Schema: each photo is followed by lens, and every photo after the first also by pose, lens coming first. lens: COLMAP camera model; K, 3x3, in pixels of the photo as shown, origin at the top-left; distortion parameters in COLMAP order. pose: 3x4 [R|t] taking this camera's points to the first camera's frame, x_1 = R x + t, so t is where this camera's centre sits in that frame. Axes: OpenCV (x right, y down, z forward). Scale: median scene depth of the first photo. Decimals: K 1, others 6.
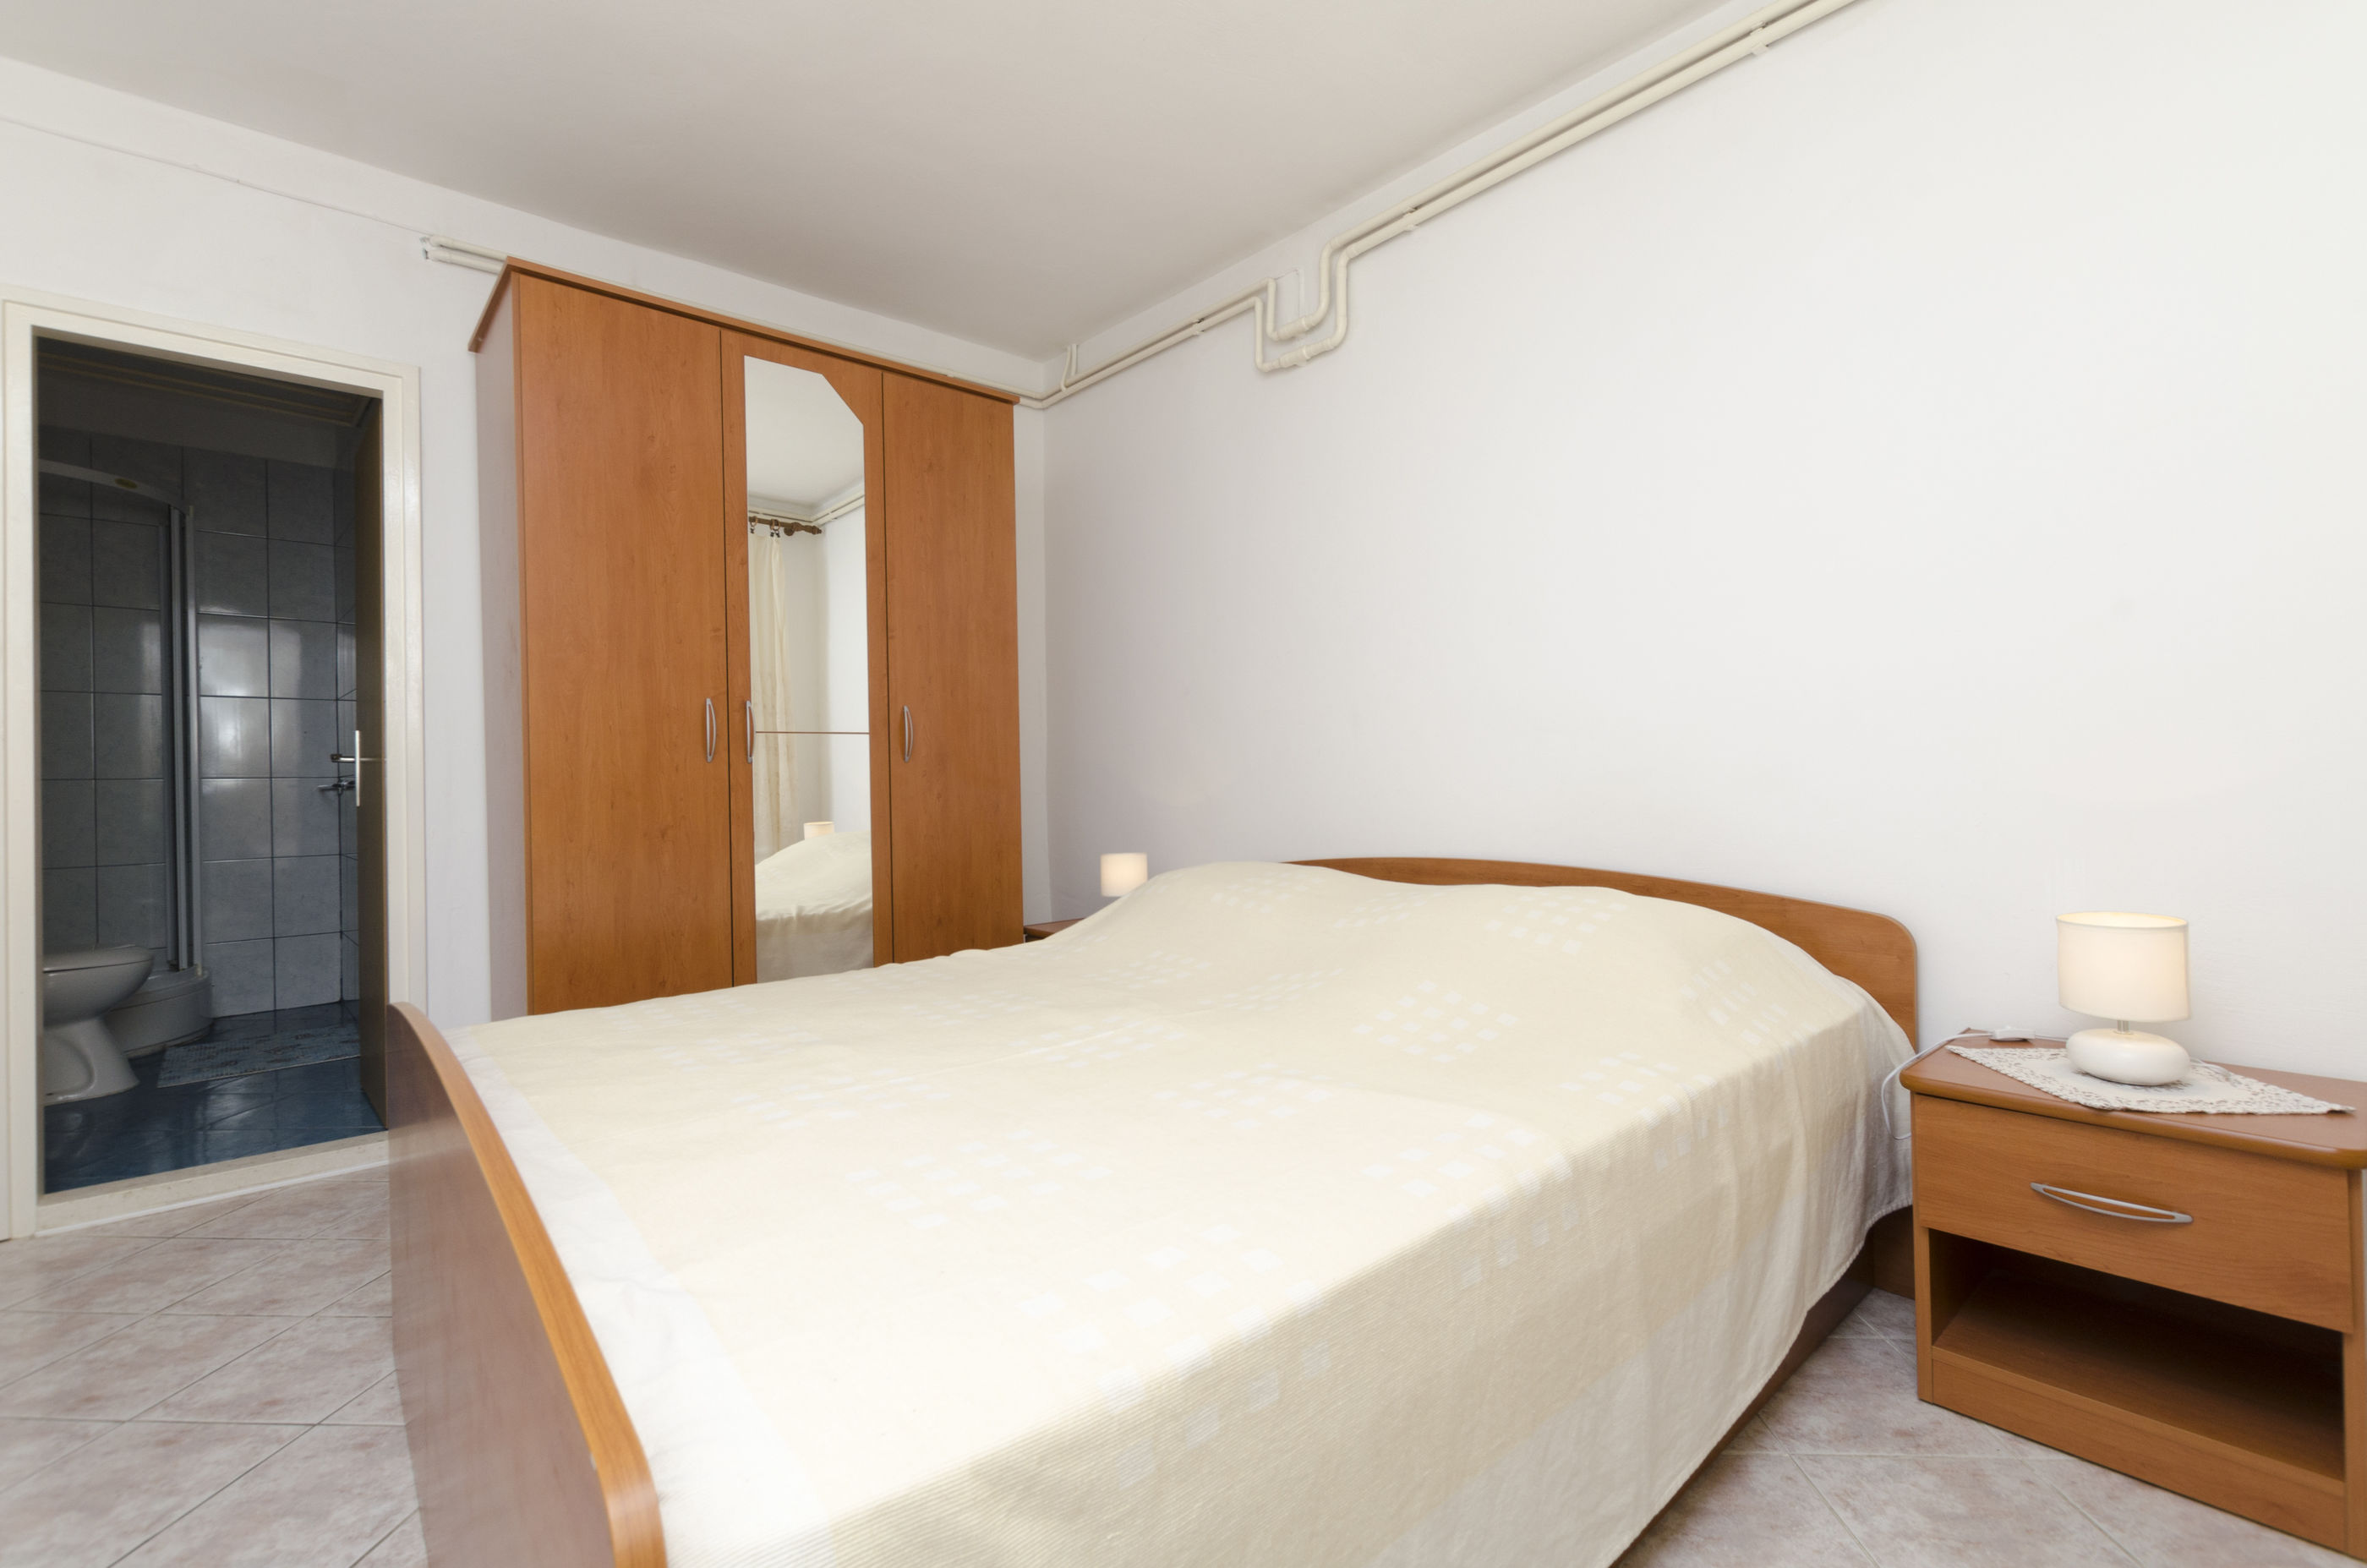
lens RADIAL K [[1018.0, 0, 1186.6], [0, 1018.0, 775.1], [0, 0, 1]] dist [0.002469, -0.003521]
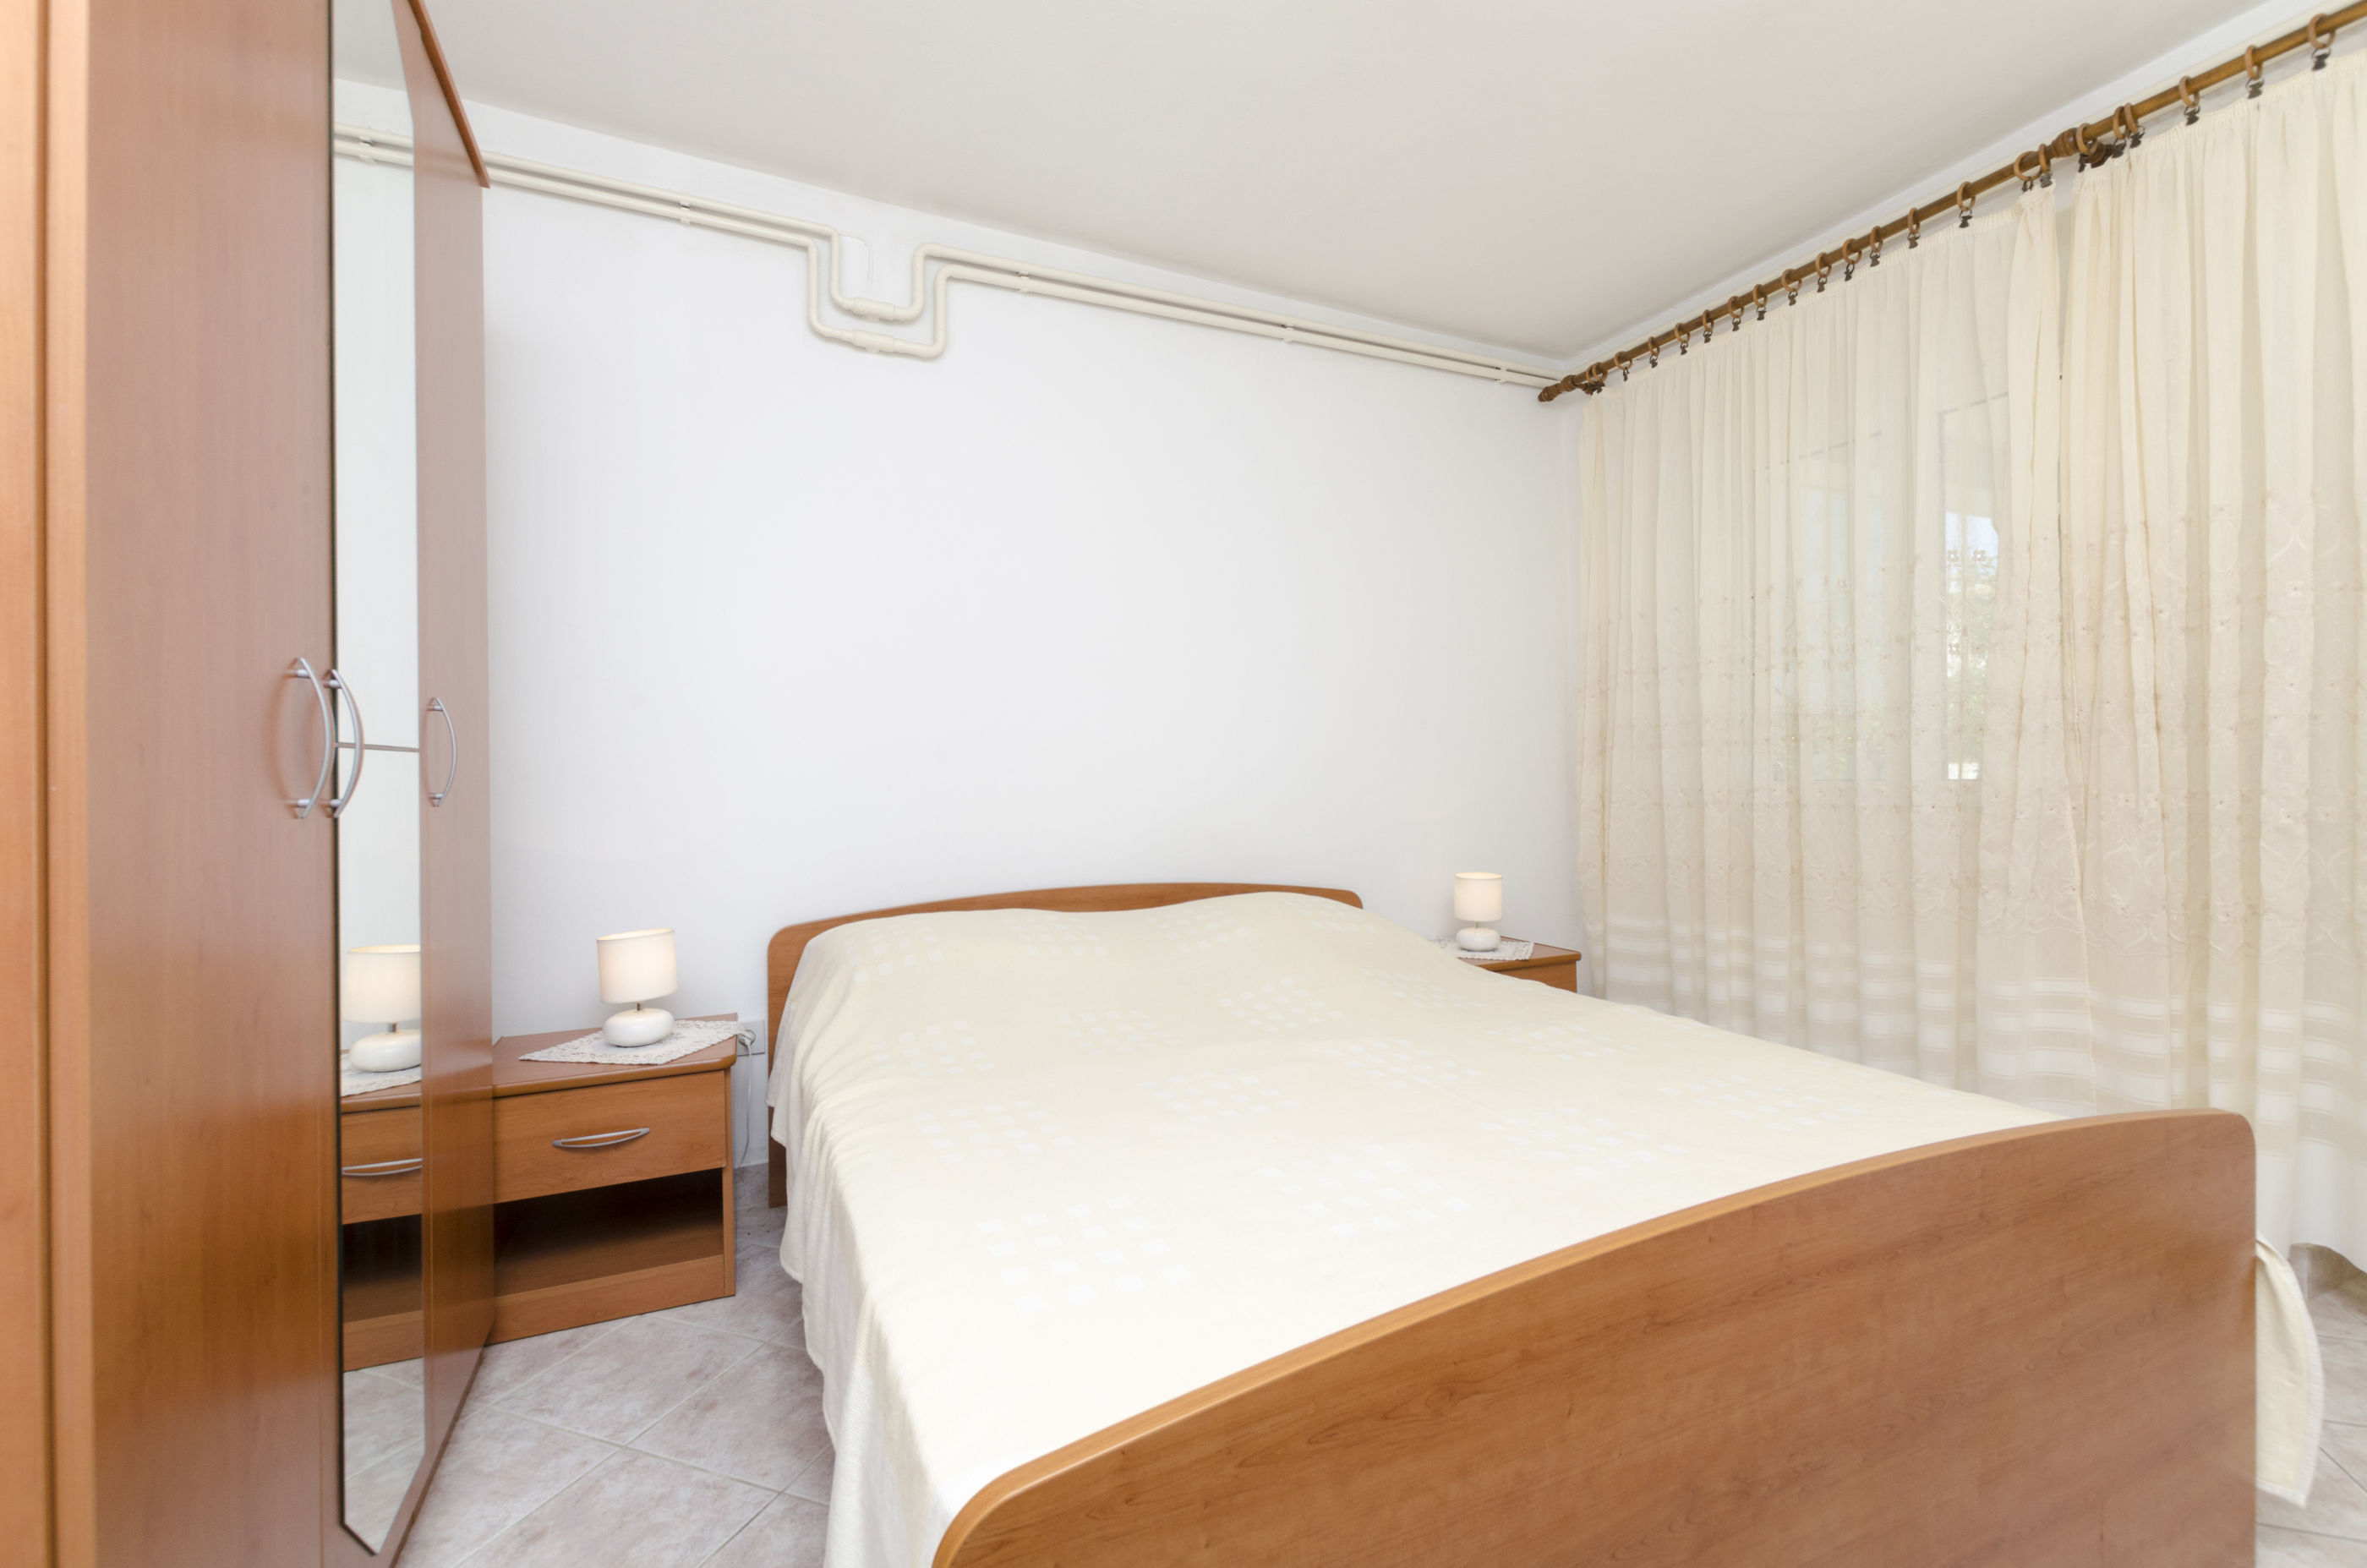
lens RADIAL K [[1018.0, 0, 1186.6], [0, 1018.0, 775.1], [0, 0, 1]] dist [0.002469, -0.003521]
pose [[0.282601, 0.015551, 0.959111, -0.749316], [0.003068, 0.999849, -0.017115, -0.021795], [-0.959233, 0.007779, 0.282511, 0.564285]]
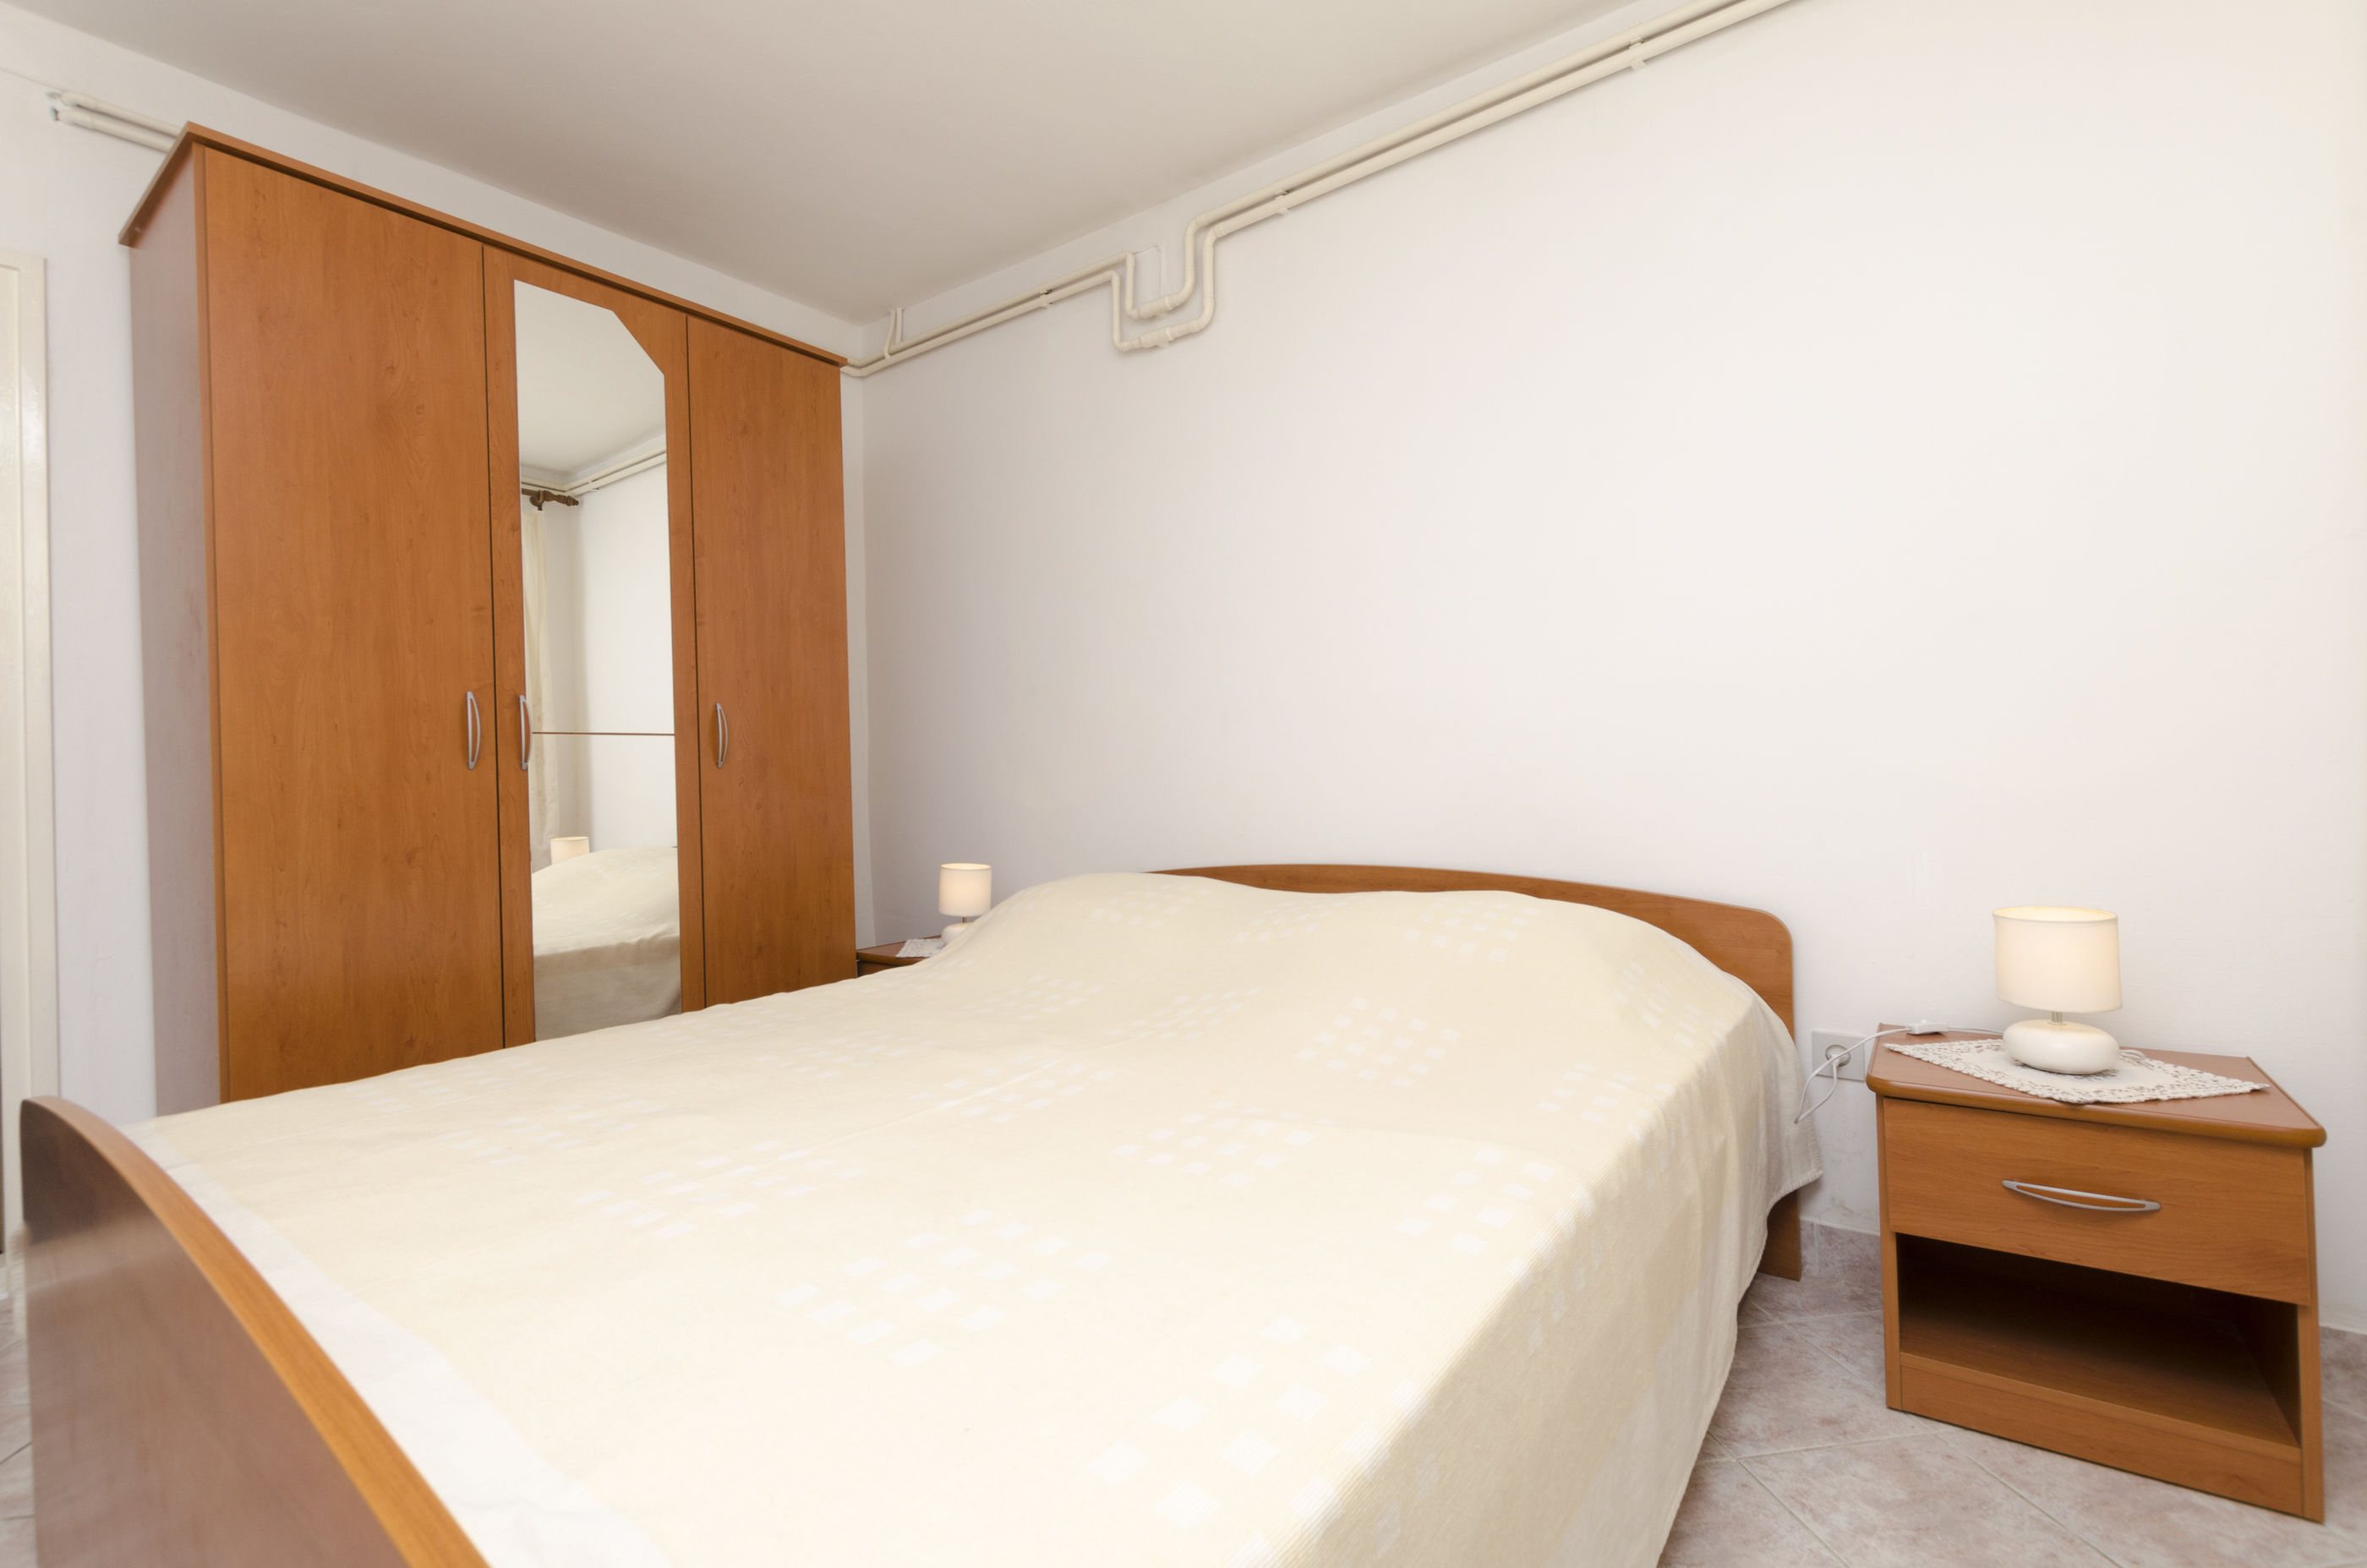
lens RADIAL K [[1034.1, 0, 1188.7], [0, 1034.1, 775.8], [0, 0, 1]] dist [0.011177, -0.007096]
pose [[0.978830, -0.006643, 0.204565, -0.073620], [0.007122, 0.999973, -0.001607, -0.002049], [-0.204549, 0.003030, 0.978852, 0.060574]]
